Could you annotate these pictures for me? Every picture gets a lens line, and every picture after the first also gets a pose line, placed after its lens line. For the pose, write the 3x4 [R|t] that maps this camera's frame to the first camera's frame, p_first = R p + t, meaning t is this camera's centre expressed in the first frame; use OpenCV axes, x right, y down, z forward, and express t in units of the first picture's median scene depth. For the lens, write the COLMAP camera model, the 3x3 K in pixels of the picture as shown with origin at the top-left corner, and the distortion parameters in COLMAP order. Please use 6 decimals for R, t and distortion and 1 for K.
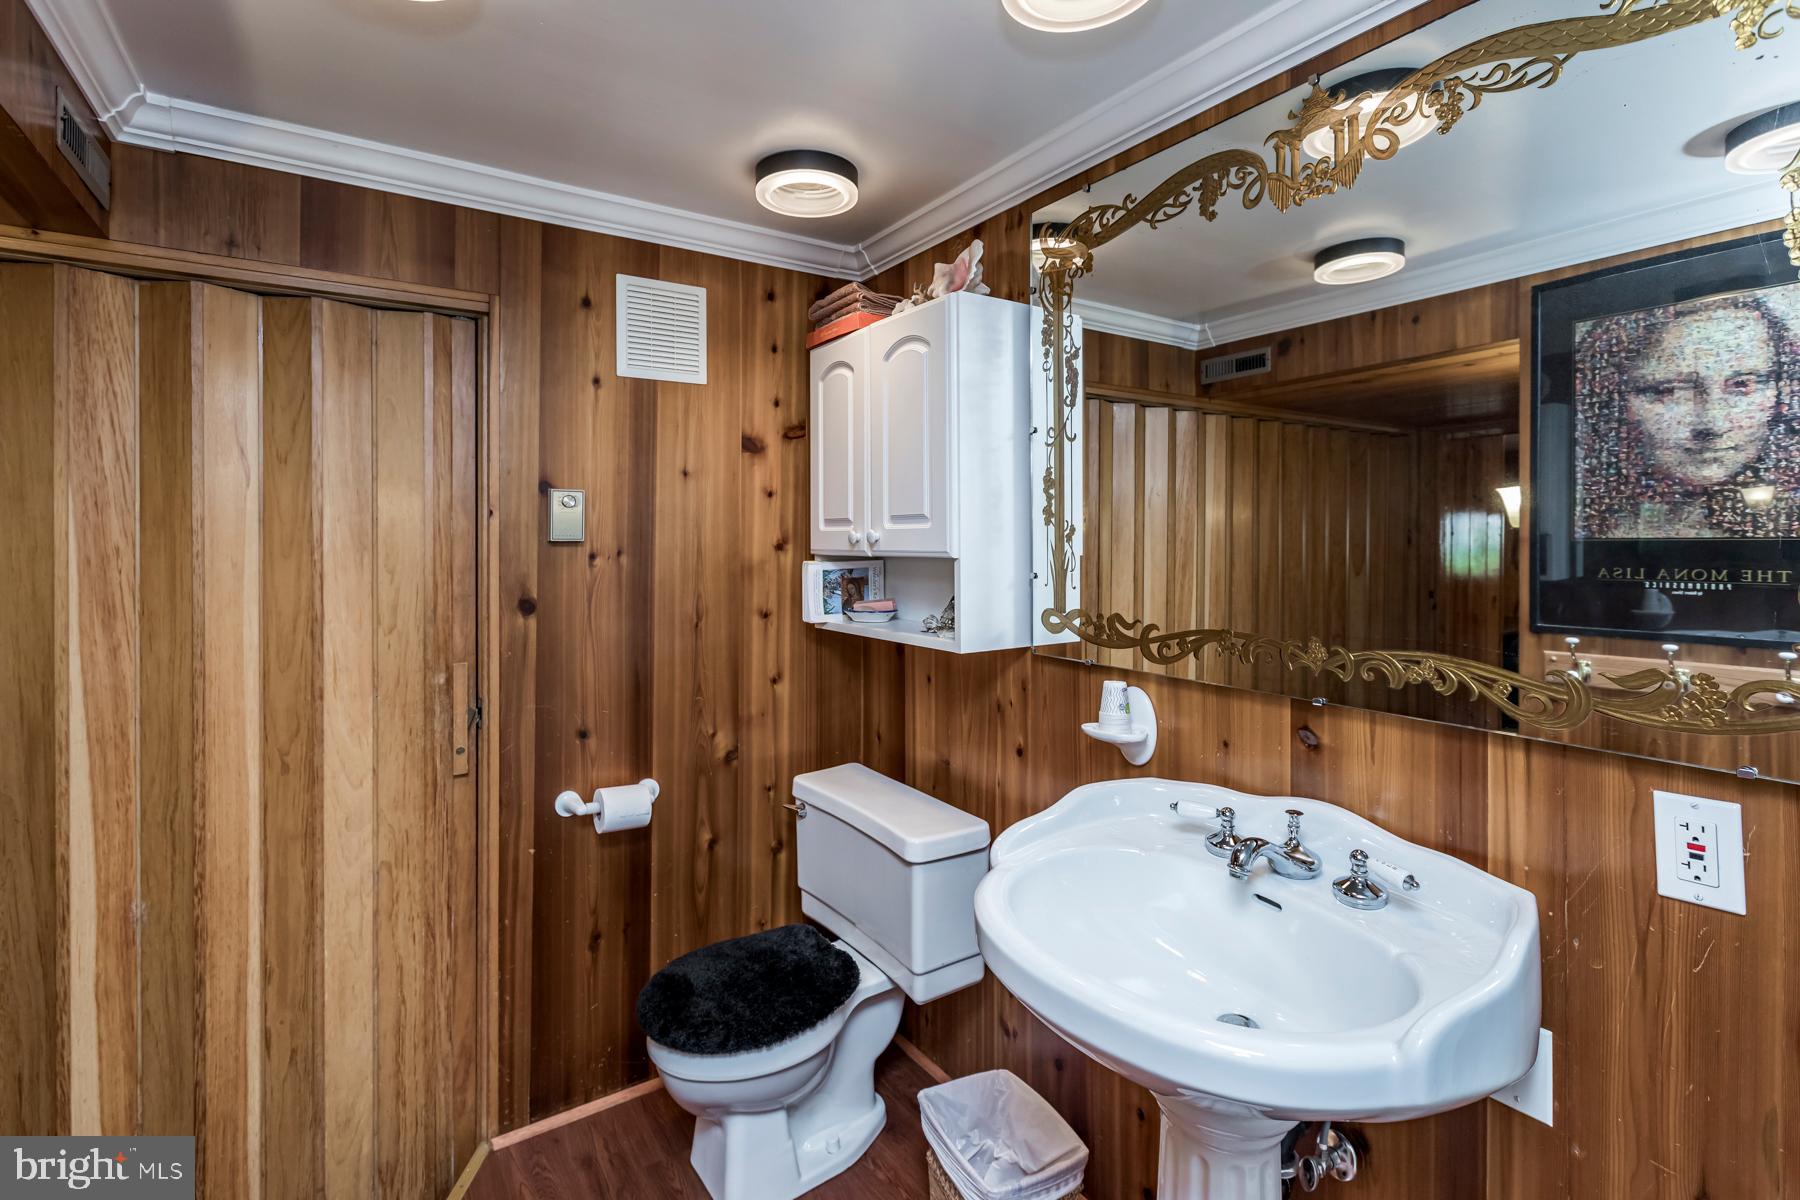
lens RADIAL K [[819.2, 0, 909.3], [0, 819.2, 530.7], [0, 0, 1]] dist [0.006436, -0.003139]
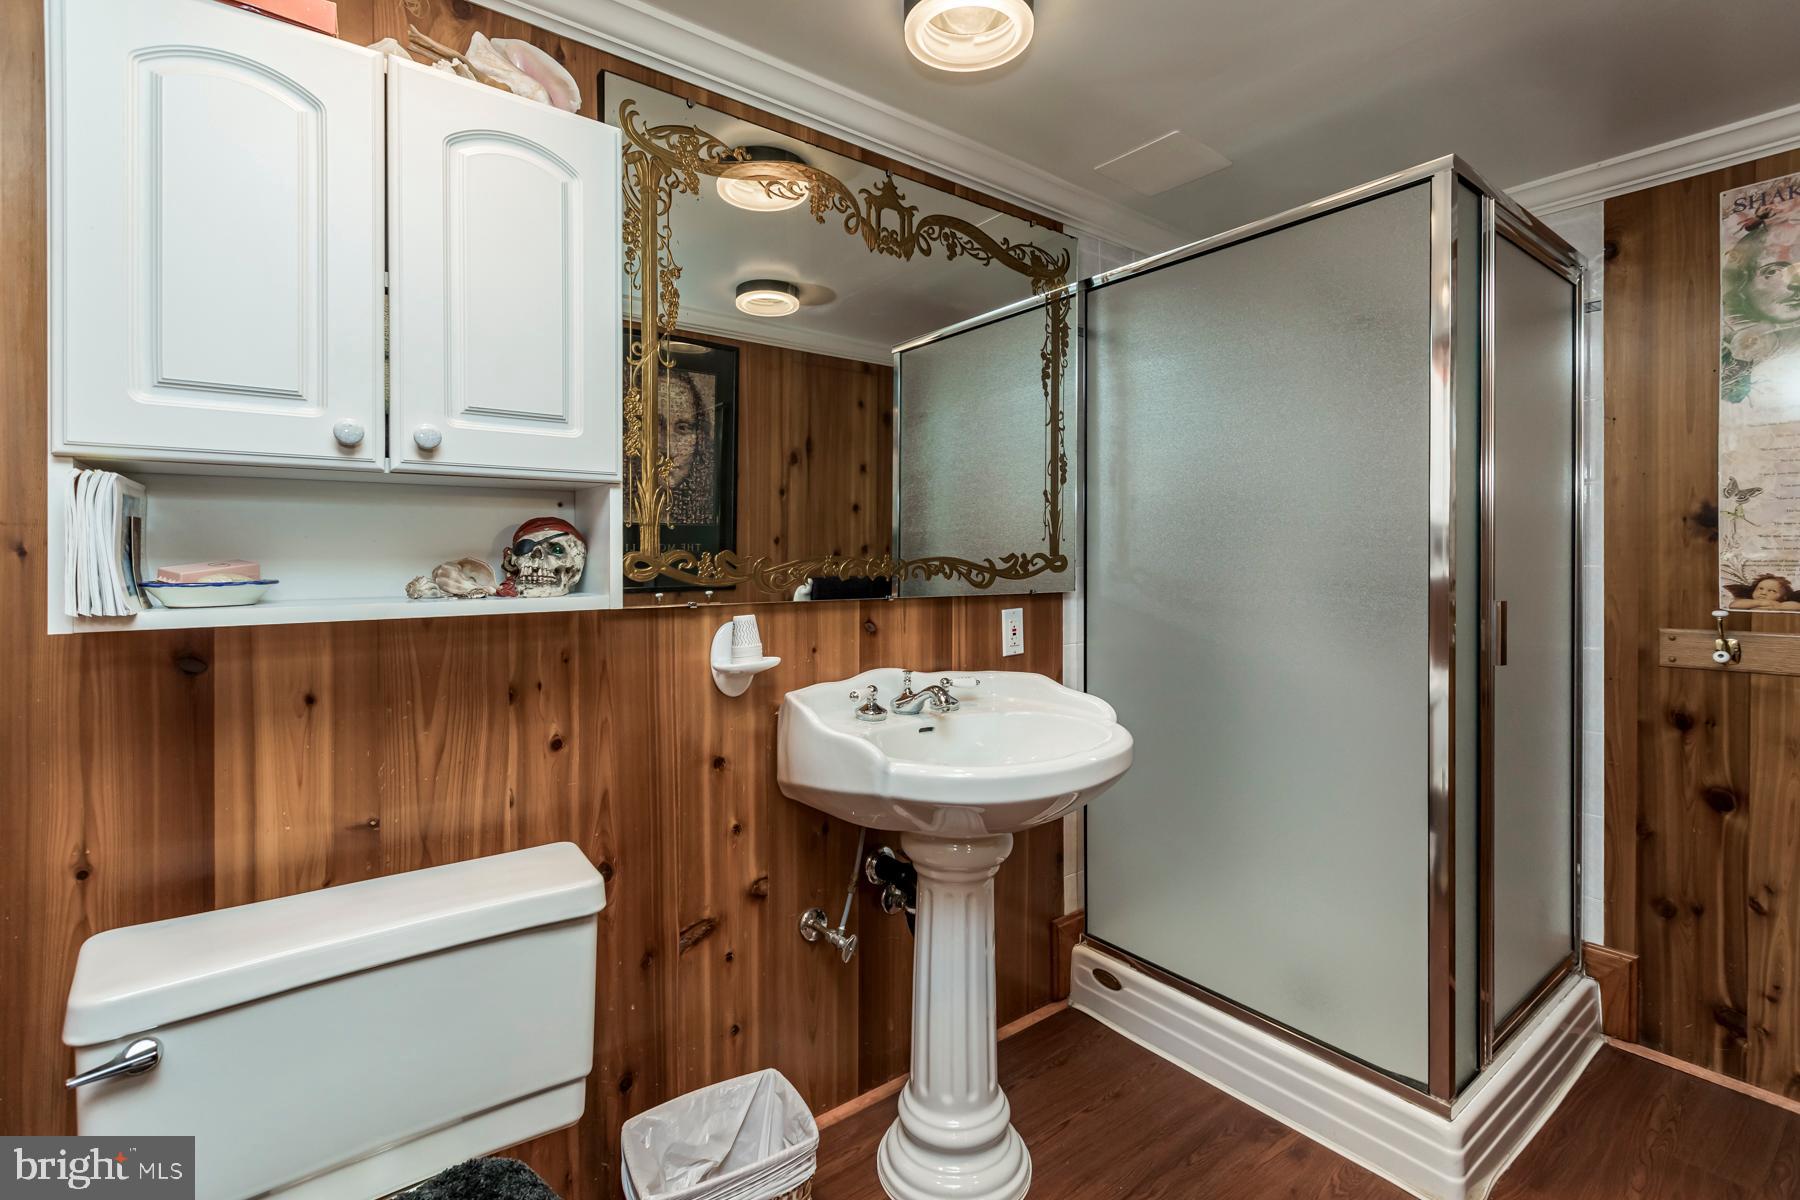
lens RADIAL K [[819.2, 0, 899.0], [0, 819.2, 570.7], [0, 0, 1]] dist [0.006436, -0.003139]
pose [[-0.052781, -0.003194, 0.998601, -0.749675], [0.002805, 0.999990, 0.003347, 0.119247], [-0.998602, 0.002978, -0.052772, 0.821661]]
